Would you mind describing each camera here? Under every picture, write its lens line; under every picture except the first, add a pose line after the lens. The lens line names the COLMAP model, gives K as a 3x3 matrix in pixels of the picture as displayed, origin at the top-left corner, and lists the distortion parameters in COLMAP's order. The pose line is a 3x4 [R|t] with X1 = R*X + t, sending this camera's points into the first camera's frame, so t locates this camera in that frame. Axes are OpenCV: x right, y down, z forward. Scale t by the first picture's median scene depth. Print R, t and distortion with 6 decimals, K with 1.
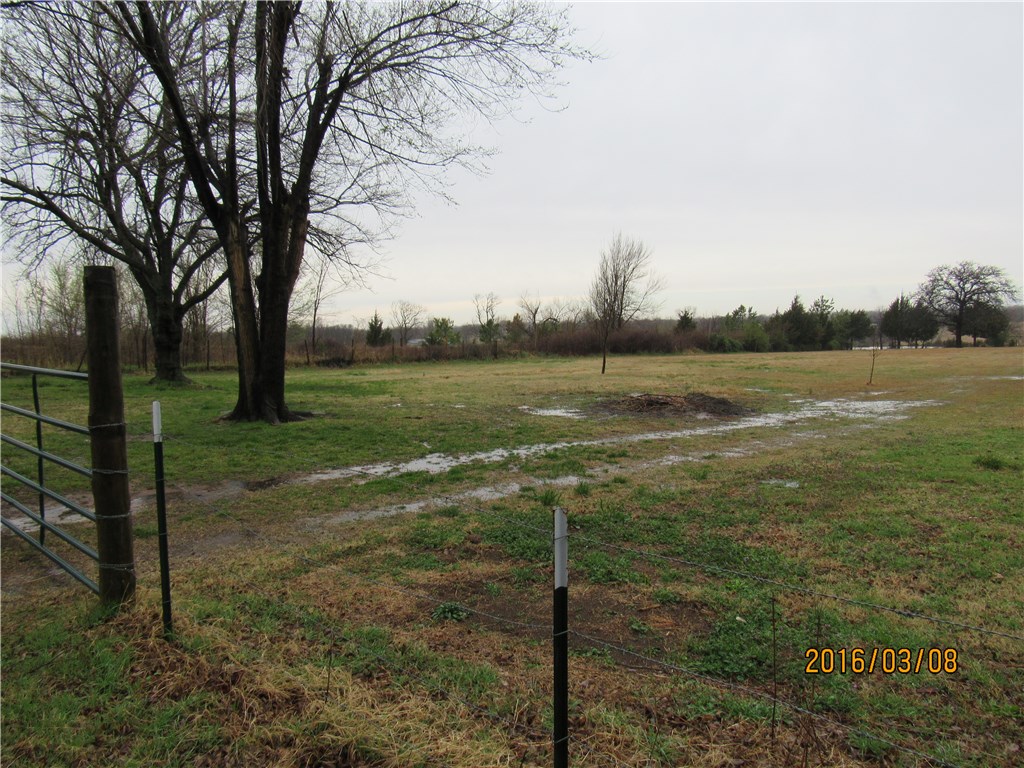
lens RADIAL K [[729.7, 0, 516.4], [0, 729.7, 393.1], [0, 0, 1]] dist [-0.029970, 0.014340]
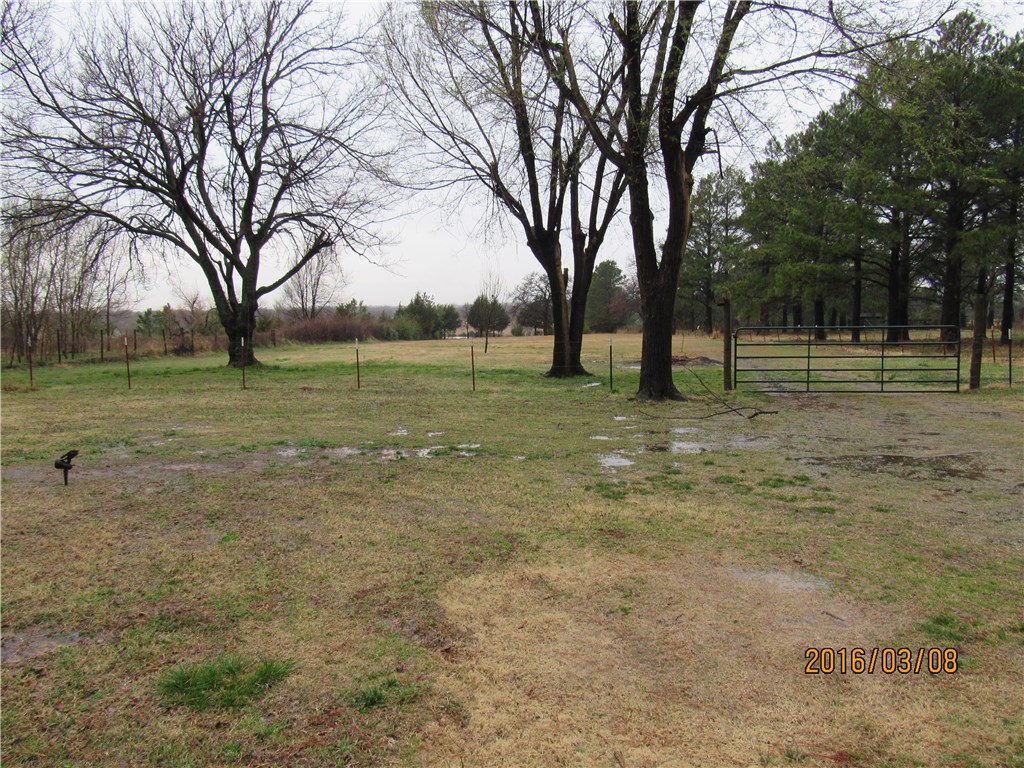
lens RADIAL K [[729.7, 0, 515.0], [0, 729.7, 384.6], [0, 0, 1]] dist [-0.029970, 0.014340]
pose [[0.801603, -0.045612, 0.596115, -0.488313], [0.046531, 0.998821, 0.013854, 0.010772], [-0.596044, 0.016633, 0.802780, -0.050533]]
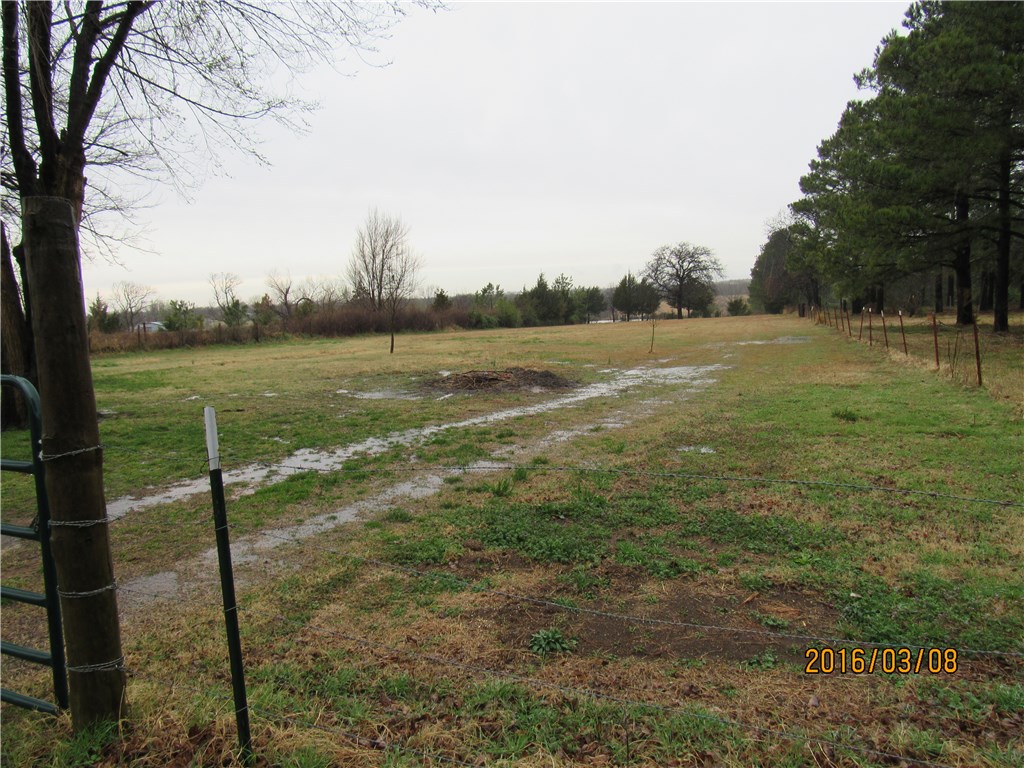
lens RADIAL K [[729.7, 0, 513.7], [0, 729.7, 386.4], [0, 0, 1]] dist [-0.029970, 0.014340]
pose [[0.940794, -0.054833, 0.334514, -0.043909], [0.048702, 0.998457, 0.026697, -0.000647], [-0.335461, -0.008825, 0.942013, 0.029108]]
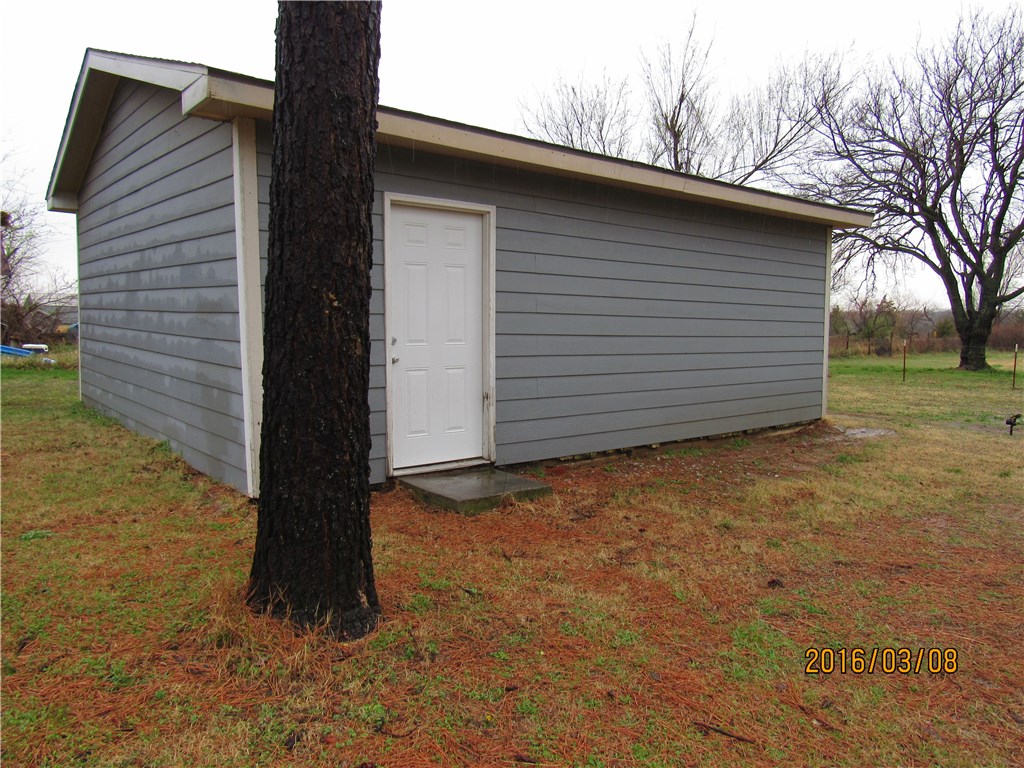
lens RADIAL K [[729.7, 0, 516.5], [0, 729.7, 378.2], [0, 0, 1]] dist [-0.029970, 0.014340]
pose [[0.983089, 0.046670, -0.177080, -0.606976], [-0.046541, 0.998904, 0.004881, 0.017831], [0.177114, 0.003443, 0.984184, -0.148192]]
